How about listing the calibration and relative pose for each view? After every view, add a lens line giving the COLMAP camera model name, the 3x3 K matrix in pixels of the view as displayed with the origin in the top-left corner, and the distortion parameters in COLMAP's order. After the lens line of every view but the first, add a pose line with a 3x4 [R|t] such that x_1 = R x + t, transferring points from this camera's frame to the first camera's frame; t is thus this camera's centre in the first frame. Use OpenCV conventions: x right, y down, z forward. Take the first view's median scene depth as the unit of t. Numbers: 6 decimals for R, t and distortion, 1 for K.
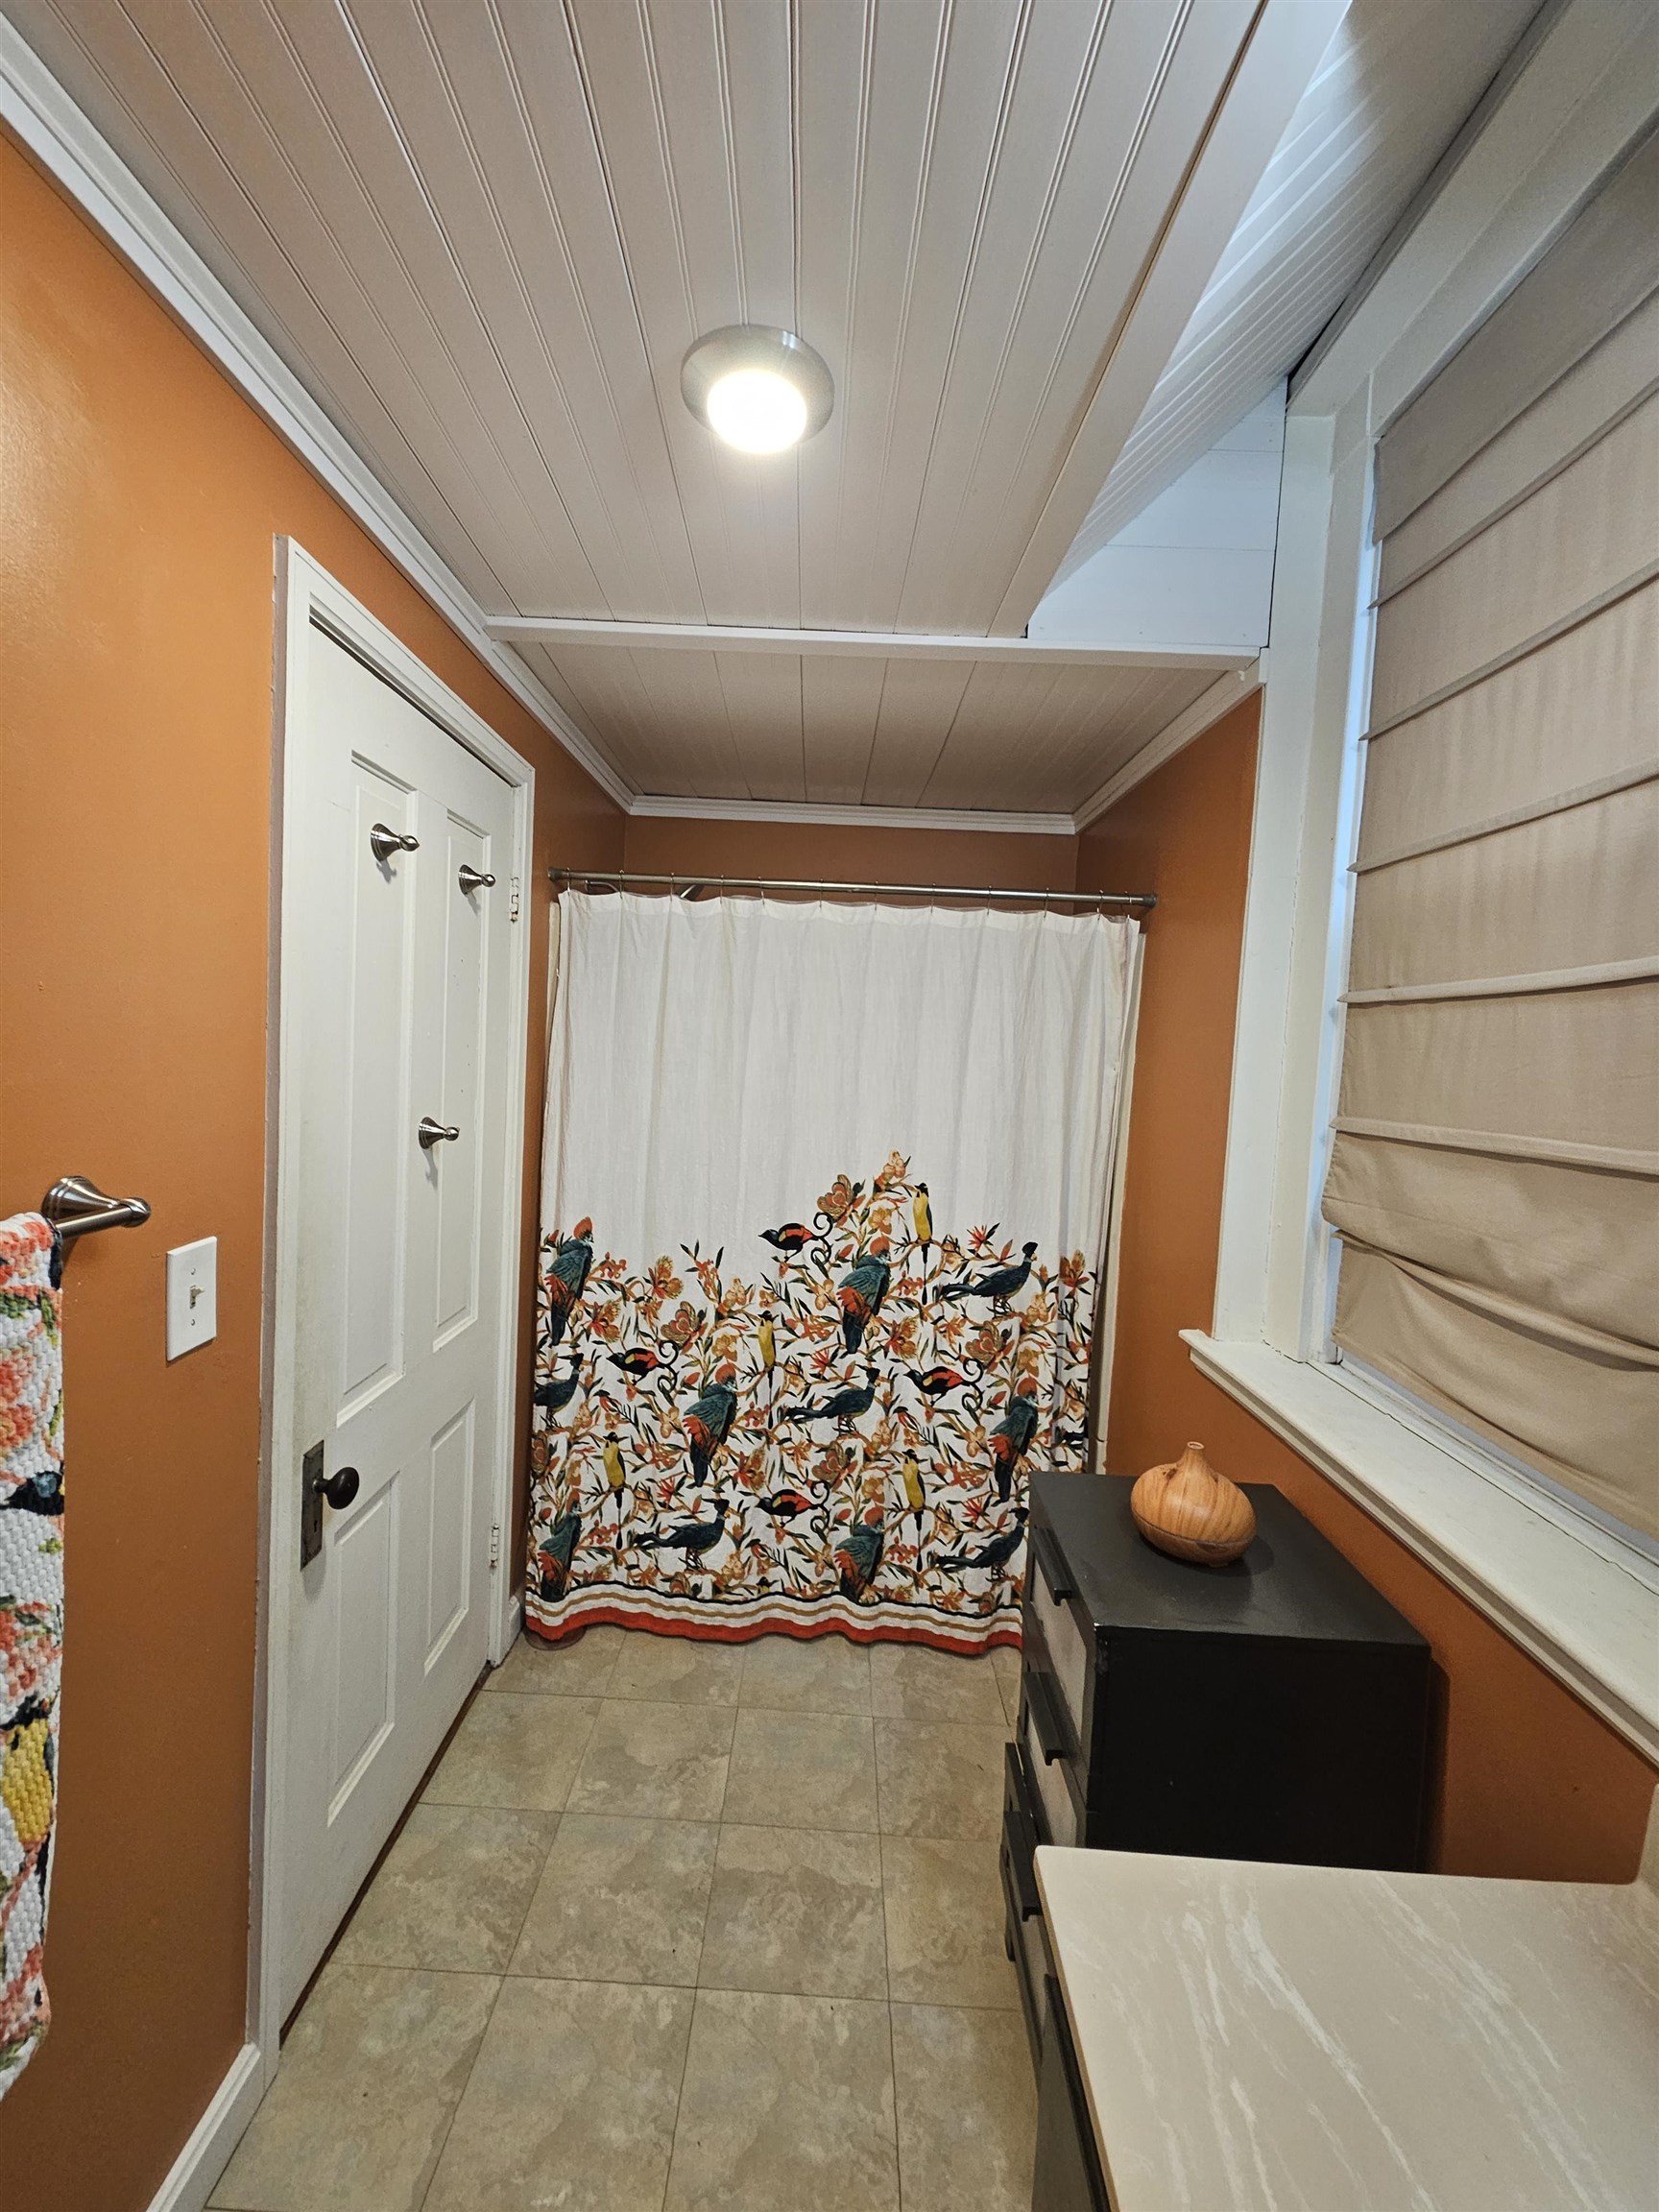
lens RADIAL K [[905.9, 0, 813.5], [0, 905.9, 1095.7], [0, 0, 1]] dist [0.007834, -0.003572]
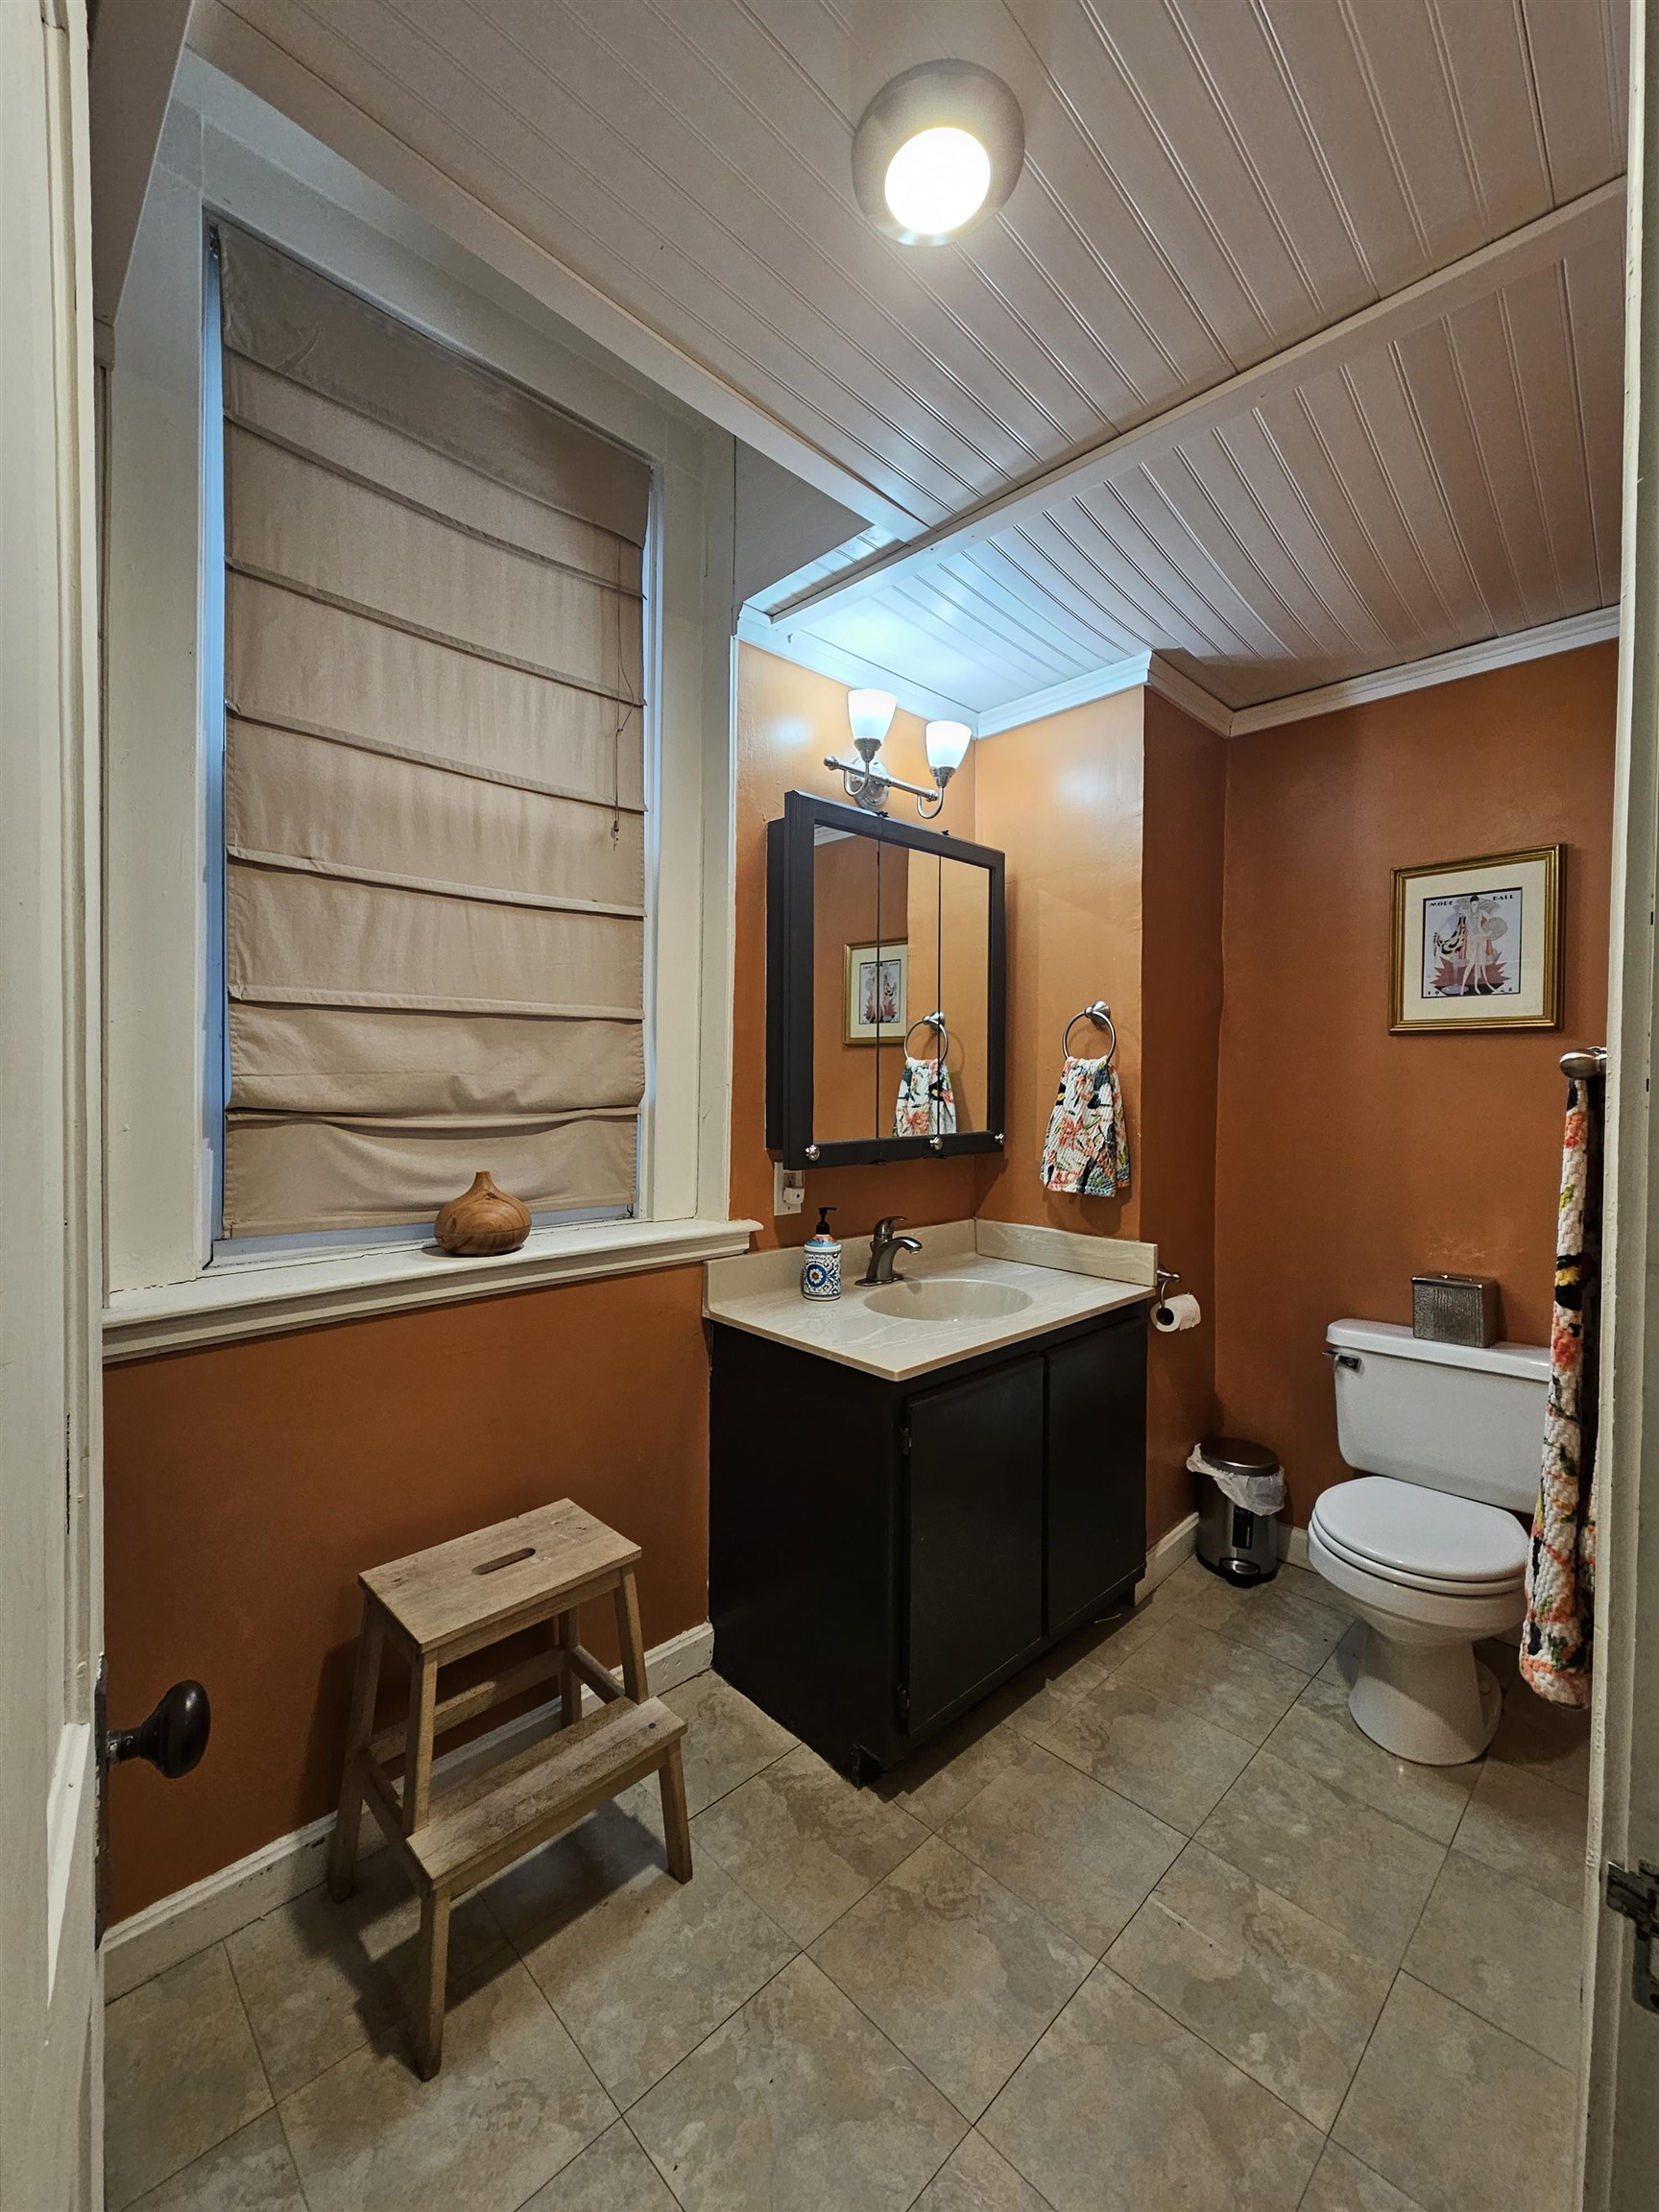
lens RADIAL K [[905.9, 0, 813.5], [0, 905.9, 1095.7], [0, 0, 1]] dist [0.007834, -0.003572]
pose [[-0.707645, -0.068936, 0.703197, -0.590486], [-0.007410, 0.995899, 0.090173, 0.059867], [-0.706529, 0.058600, -0.705253, 1.565175]]
